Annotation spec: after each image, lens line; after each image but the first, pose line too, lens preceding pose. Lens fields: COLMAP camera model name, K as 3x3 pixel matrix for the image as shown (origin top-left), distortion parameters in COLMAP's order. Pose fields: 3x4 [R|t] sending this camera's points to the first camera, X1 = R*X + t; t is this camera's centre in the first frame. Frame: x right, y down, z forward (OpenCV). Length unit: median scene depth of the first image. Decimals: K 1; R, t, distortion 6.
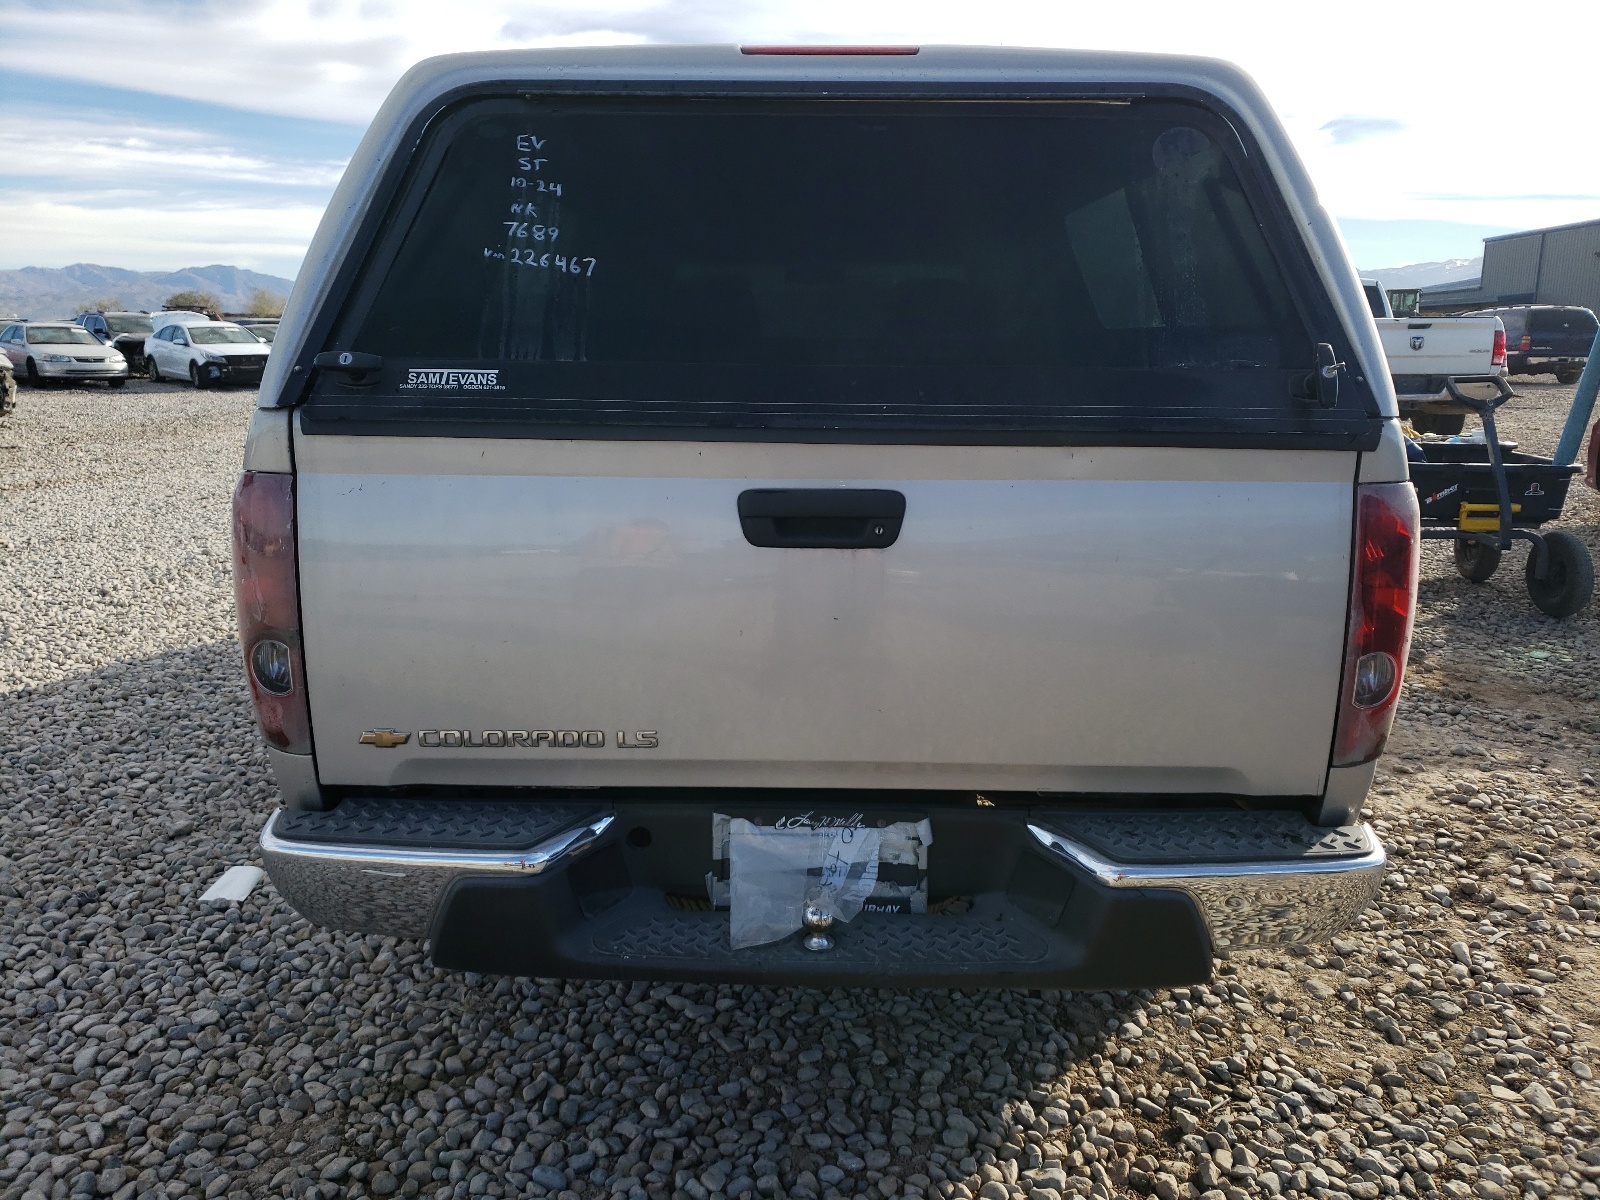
lens RADIAL K [[1214.7, 0, 800.0], [0, 1214.7, 600.0], [0, 0, 1]] dist [0.039757, -0.003303]
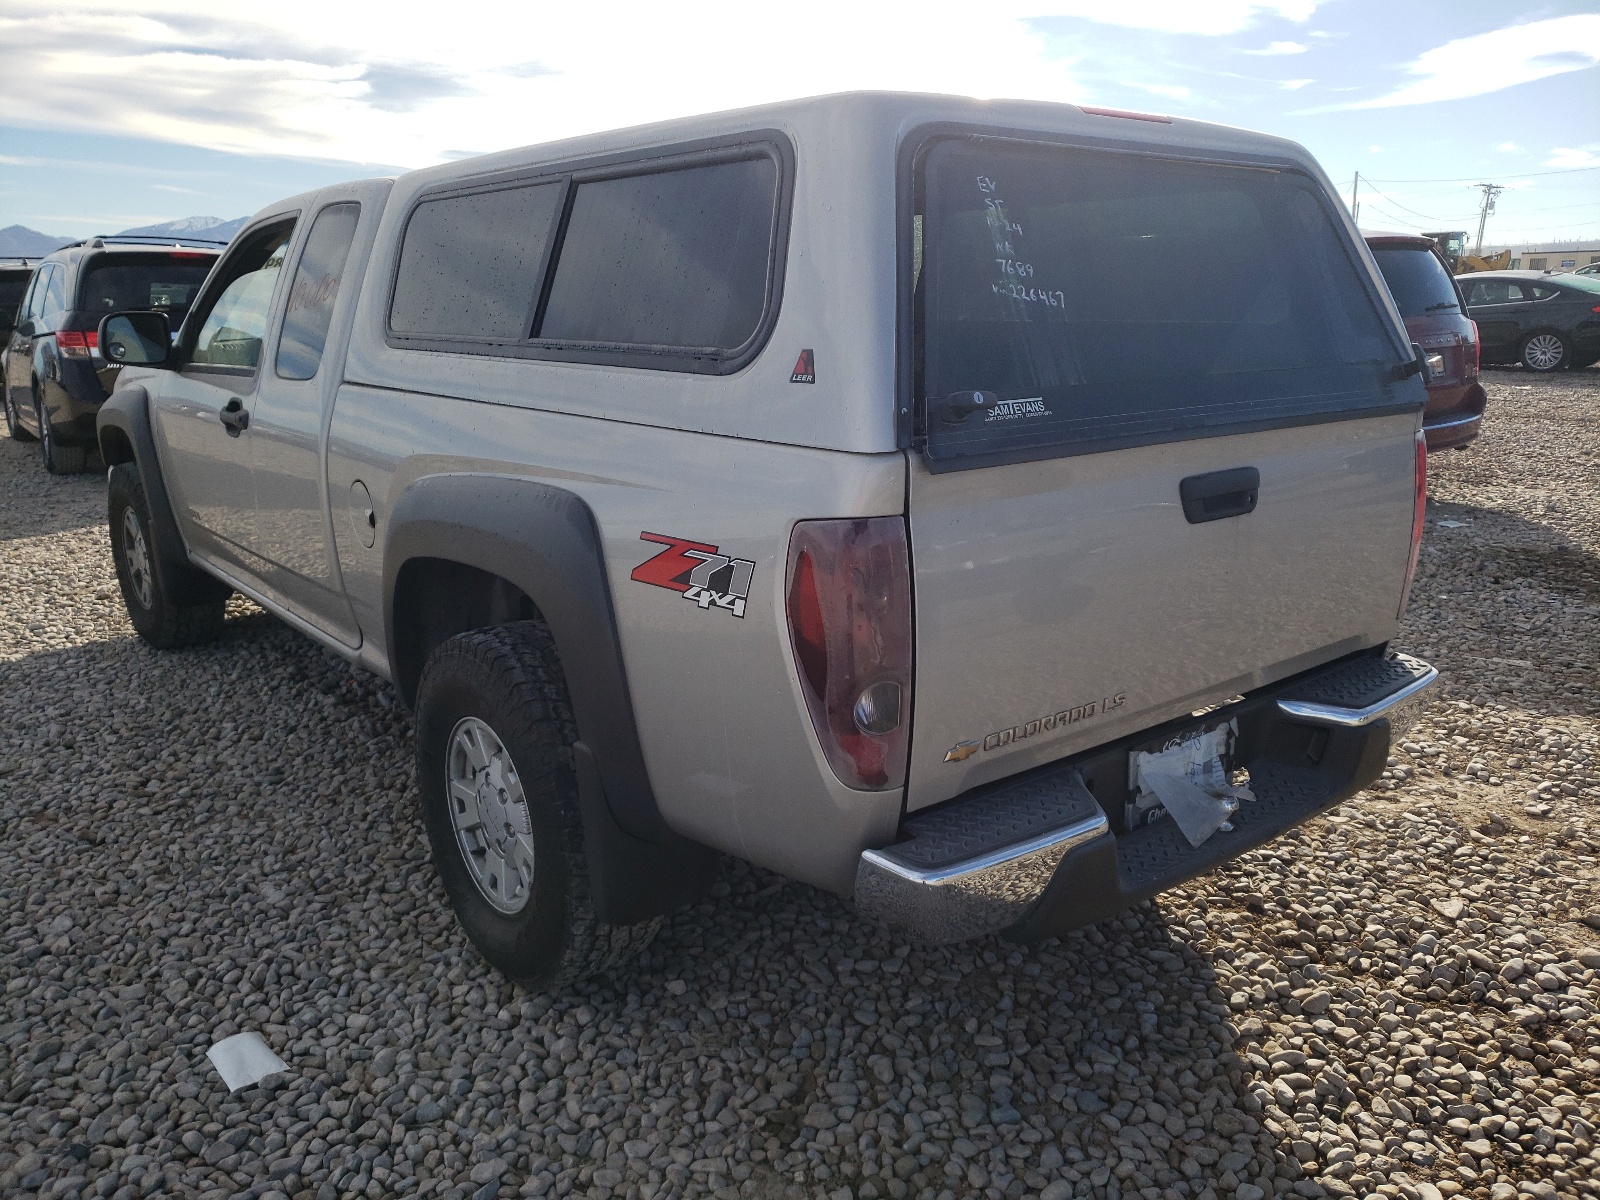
lens RADIAL K [[1214.7, 0, 800.0], [0, 1214.7, 600.0], [0, 0, 1]] dist [0.039757, -0.003303]
pose [[0.772178, -0.167597, 0.612905, -1.071166], [0.144654, 0.985626, 0.087272, -0.129558], [-0.618722, 0.021270, 0.785322, 0.262612]]
